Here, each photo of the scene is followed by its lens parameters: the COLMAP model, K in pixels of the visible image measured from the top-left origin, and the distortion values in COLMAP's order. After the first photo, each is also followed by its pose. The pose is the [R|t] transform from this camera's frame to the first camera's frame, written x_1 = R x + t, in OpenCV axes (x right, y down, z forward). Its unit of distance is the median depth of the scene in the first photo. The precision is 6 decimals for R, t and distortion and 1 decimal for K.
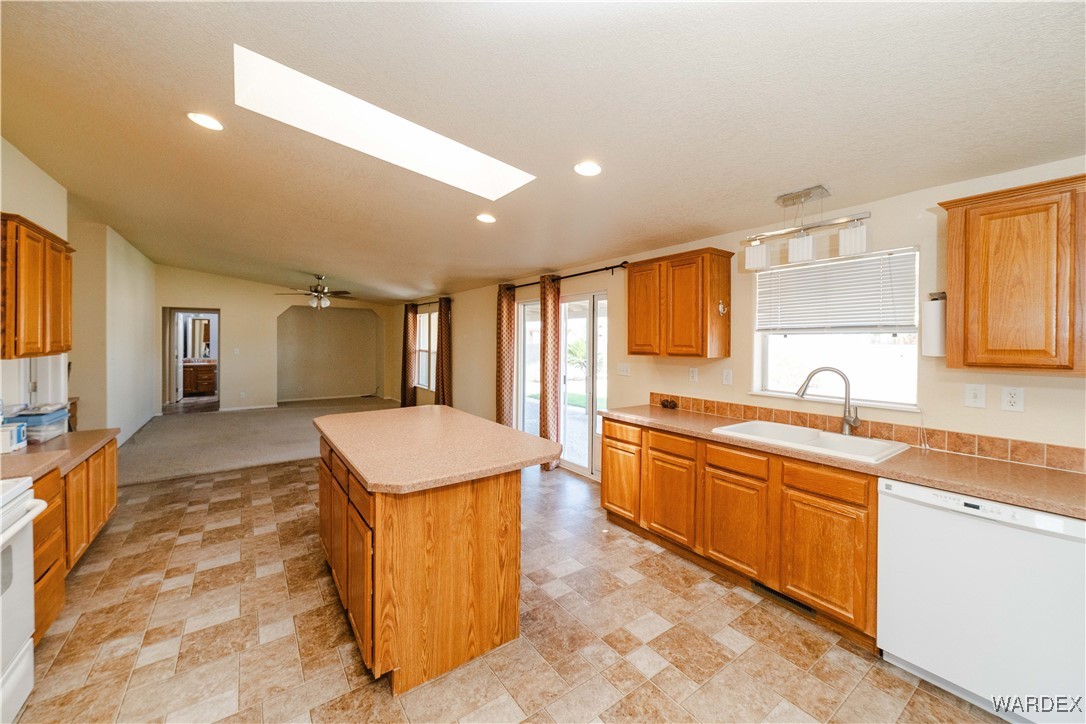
lens RADIAL K [[415.5, 0, 523.8], [0, 415.5, 343.9], [0, 0, 1]] dist [0.000597, 0.000085]
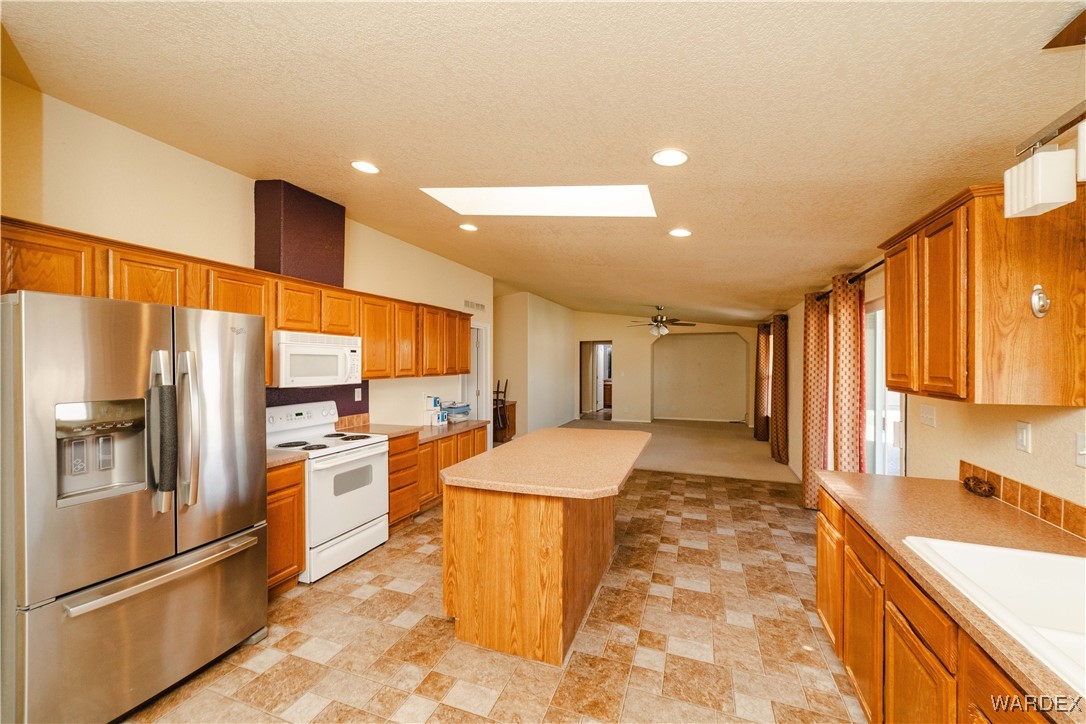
lens RADIAL K [[413.4, 0, 543.0], [0, 413.4, 362.0], [0, 0, 1]] dist [0.001121, 0.000209]
pose [[0.574219, -0.008421, -0.818659, 0.322864], [-0.002229, 0.999927, -0.011849, -0.005509], [0.818699, 0.008629, 0.574158, 0.161476]]
